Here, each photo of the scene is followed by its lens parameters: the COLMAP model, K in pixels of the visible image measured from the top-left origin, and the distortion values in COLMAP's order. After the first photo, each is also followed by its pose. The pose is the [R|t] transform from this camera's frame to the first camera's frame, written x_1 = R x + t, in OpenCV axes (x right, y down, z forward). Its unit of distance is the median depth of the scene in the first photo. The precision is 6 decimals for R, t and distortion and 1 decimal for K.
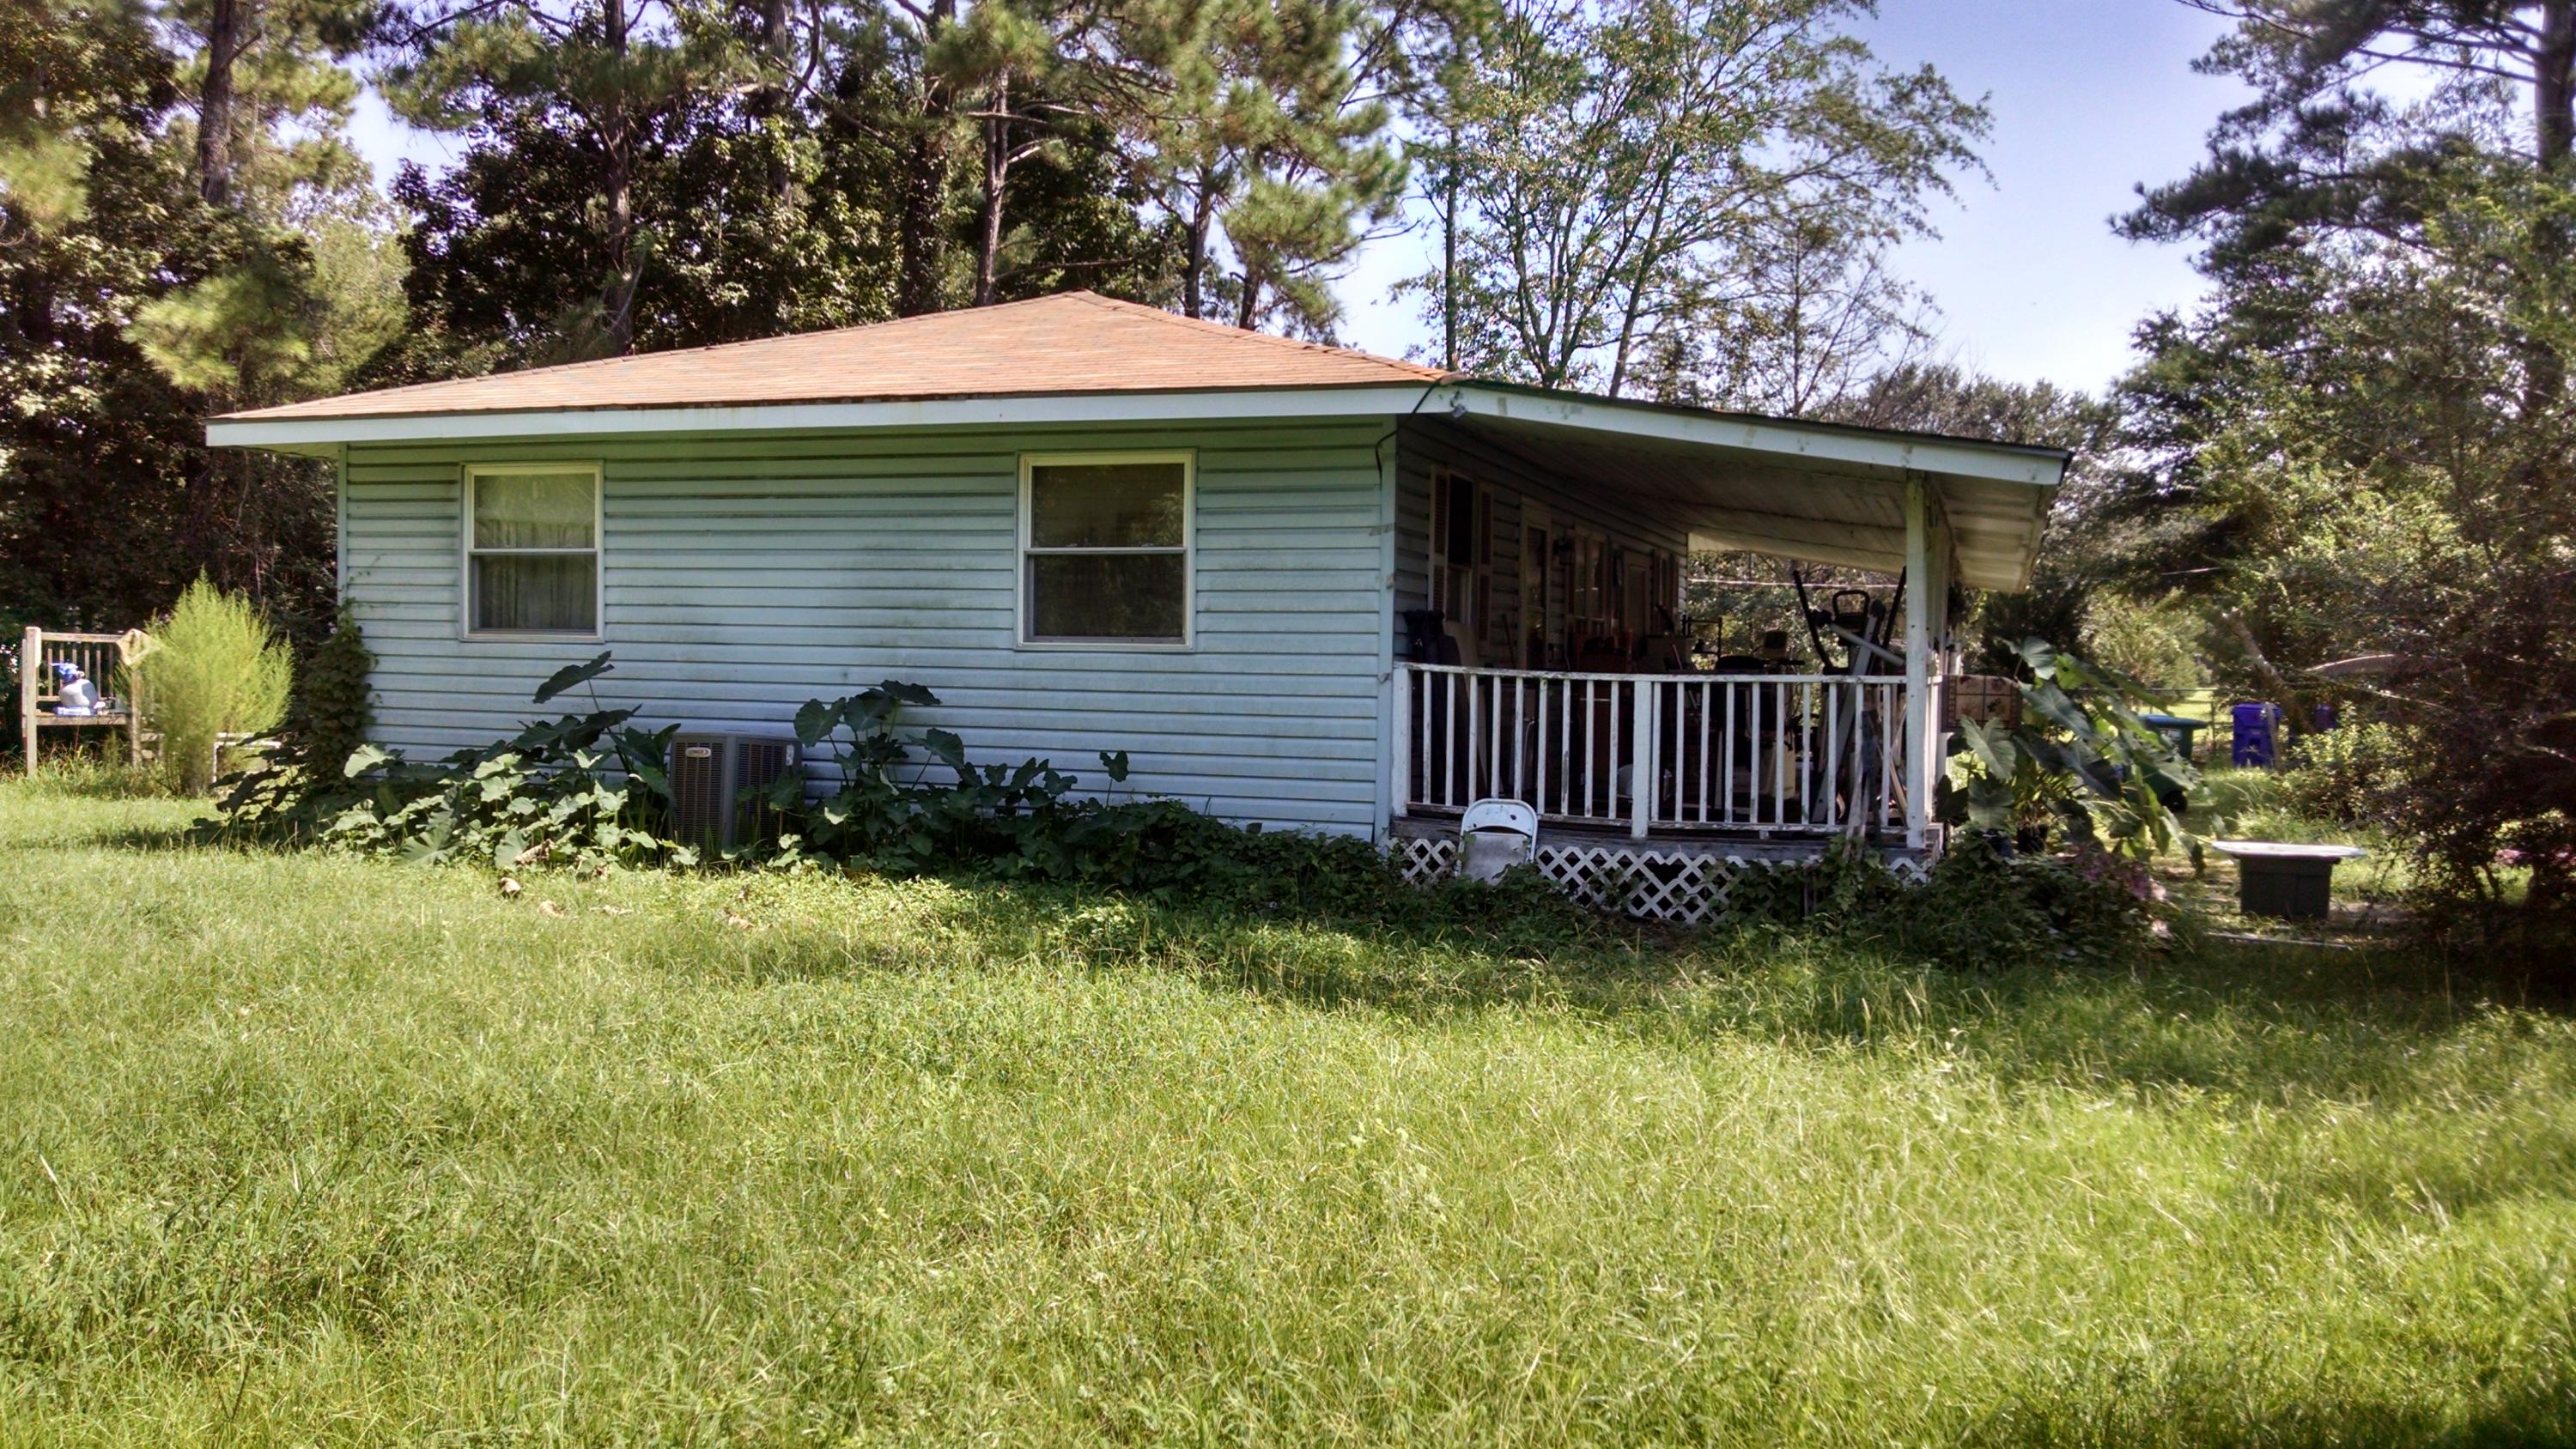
lens RADIAL K [[1952.4, 0, 1286.9], [0, 1952.4, 746.6], [0, 0, 1]] dist [0.010115, -0.033698]
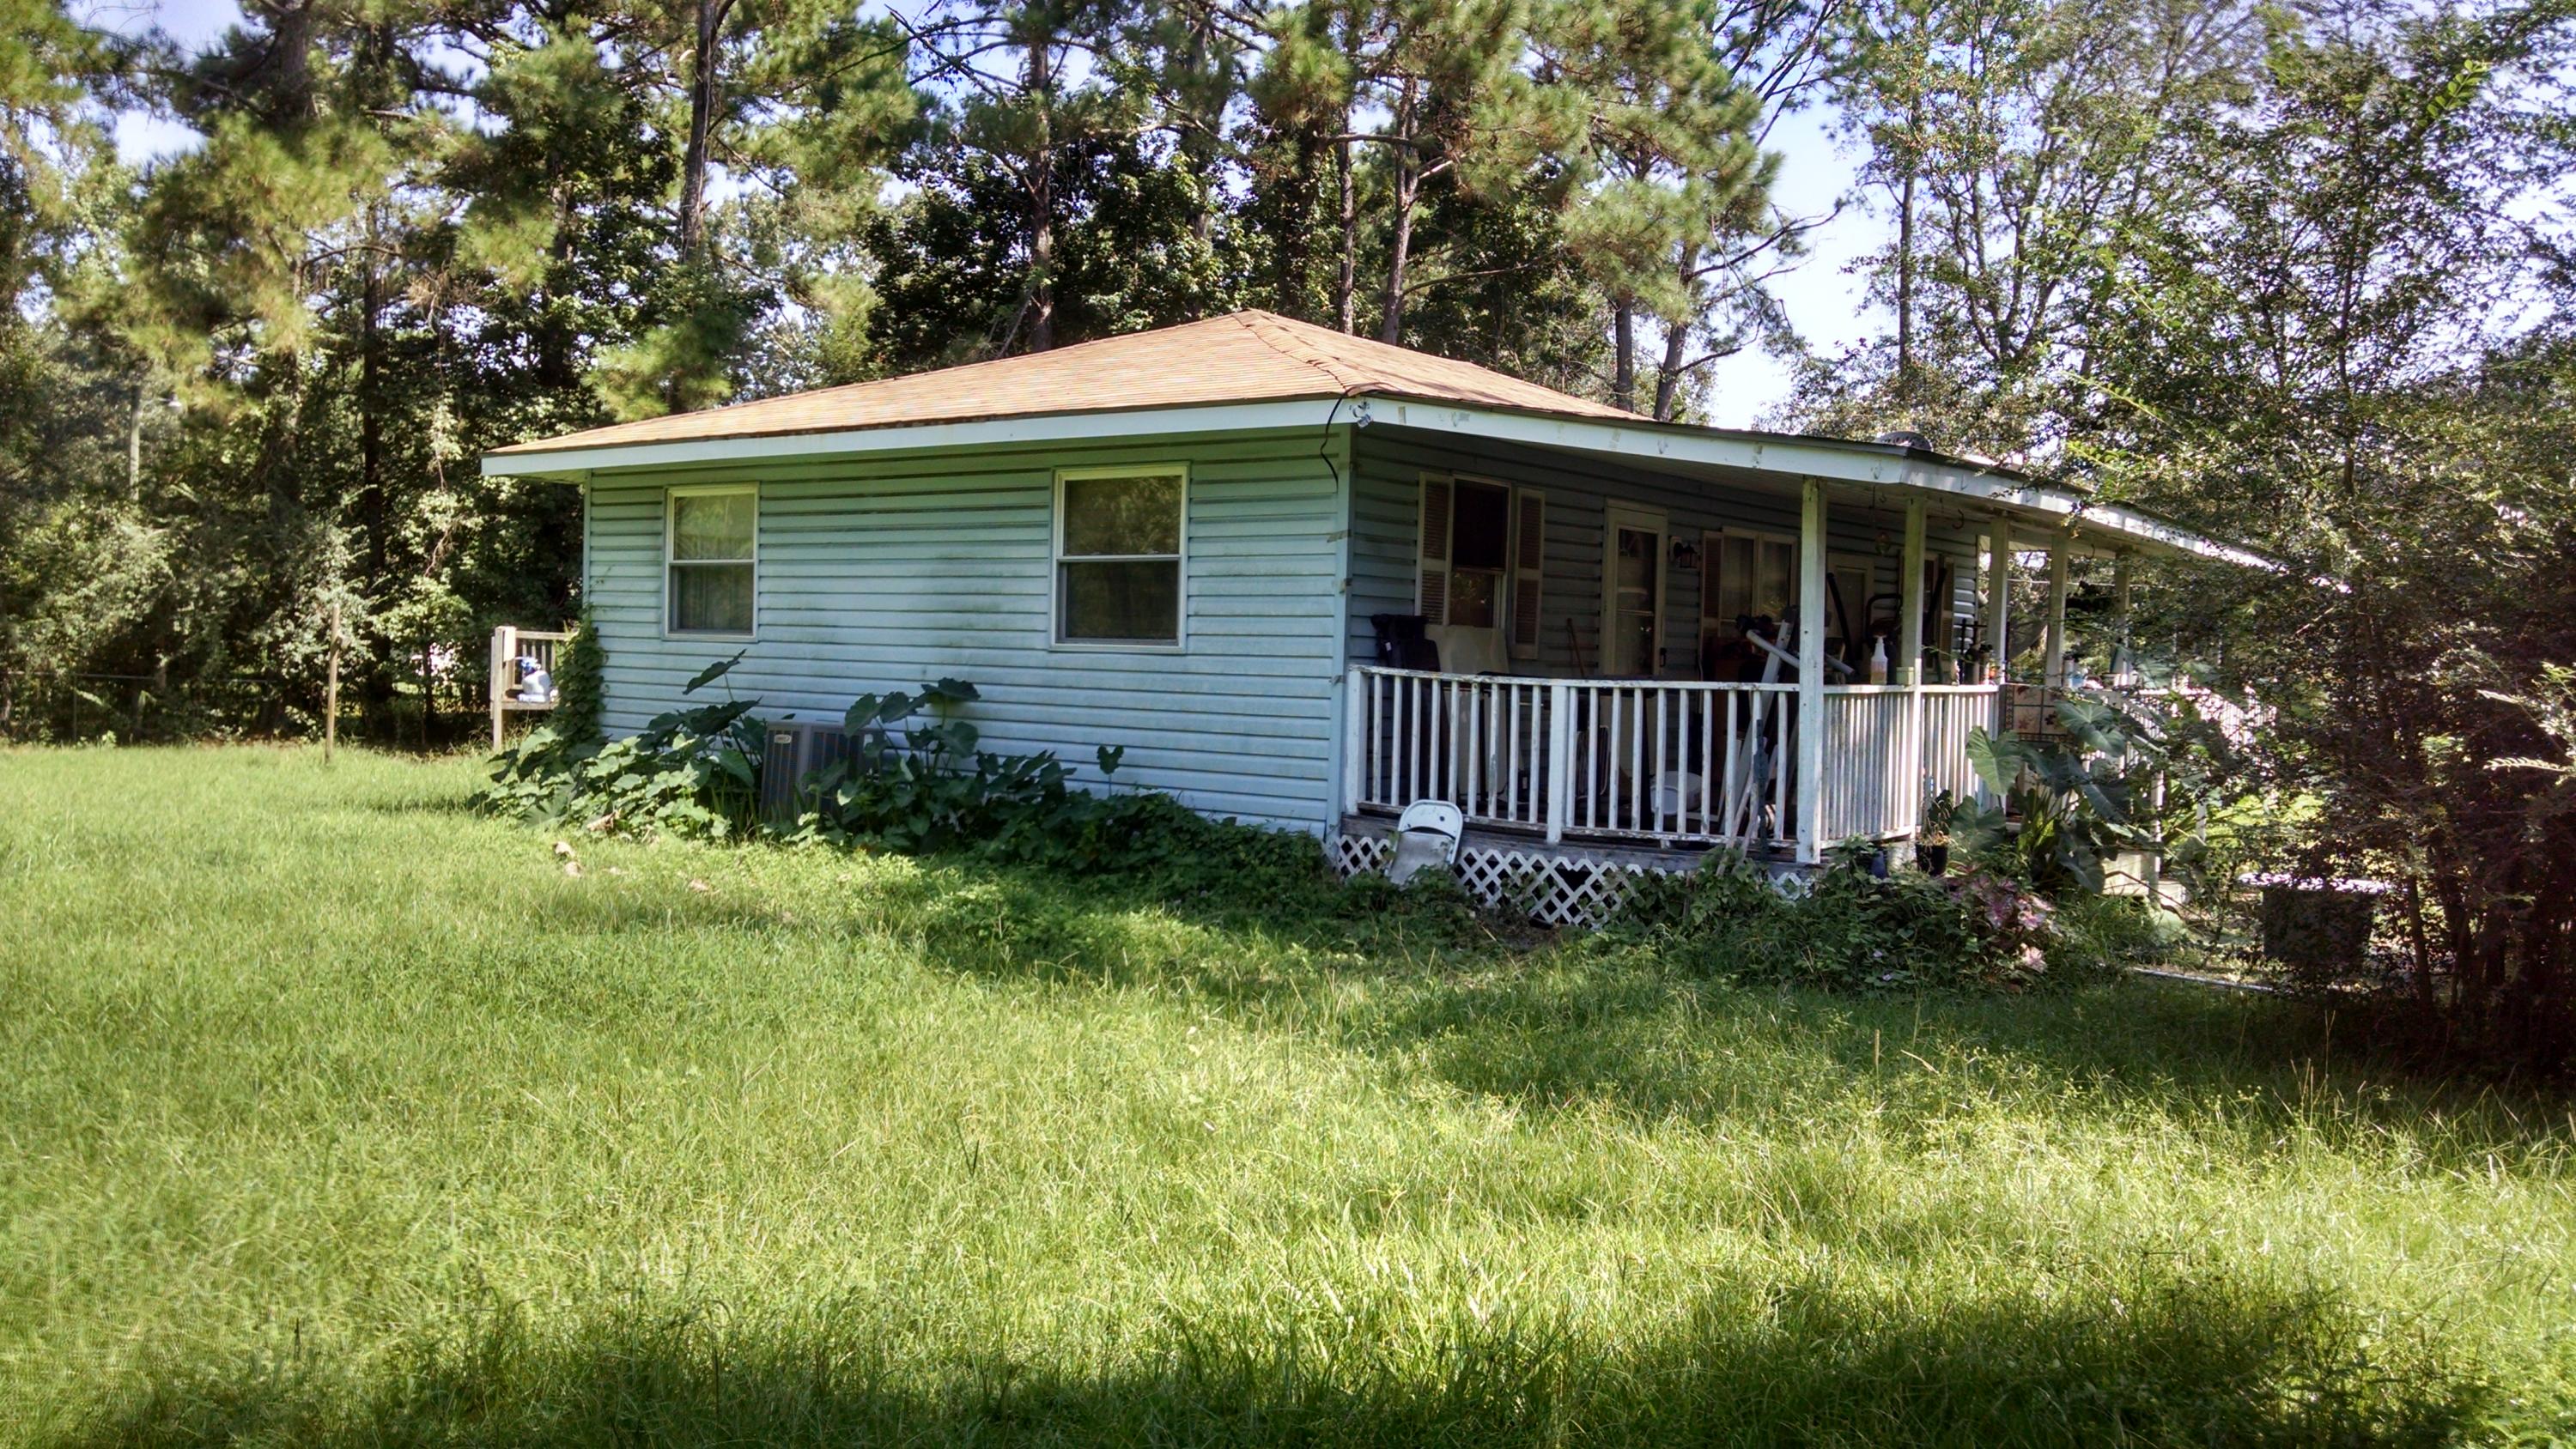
lens RADIAL K [[1952.4, 0, 1294.2], [0, 1952.4, 728.8], [0, 0, 1]] dist [0.010115, -0.033698]
pose [[0.953567, 0.018478, -0.300614, 0.318920], [-0.021595, 0.999742, -0.007049, -0.001392], [0.300406, 0.013213, 0.953720, 0.008893]]
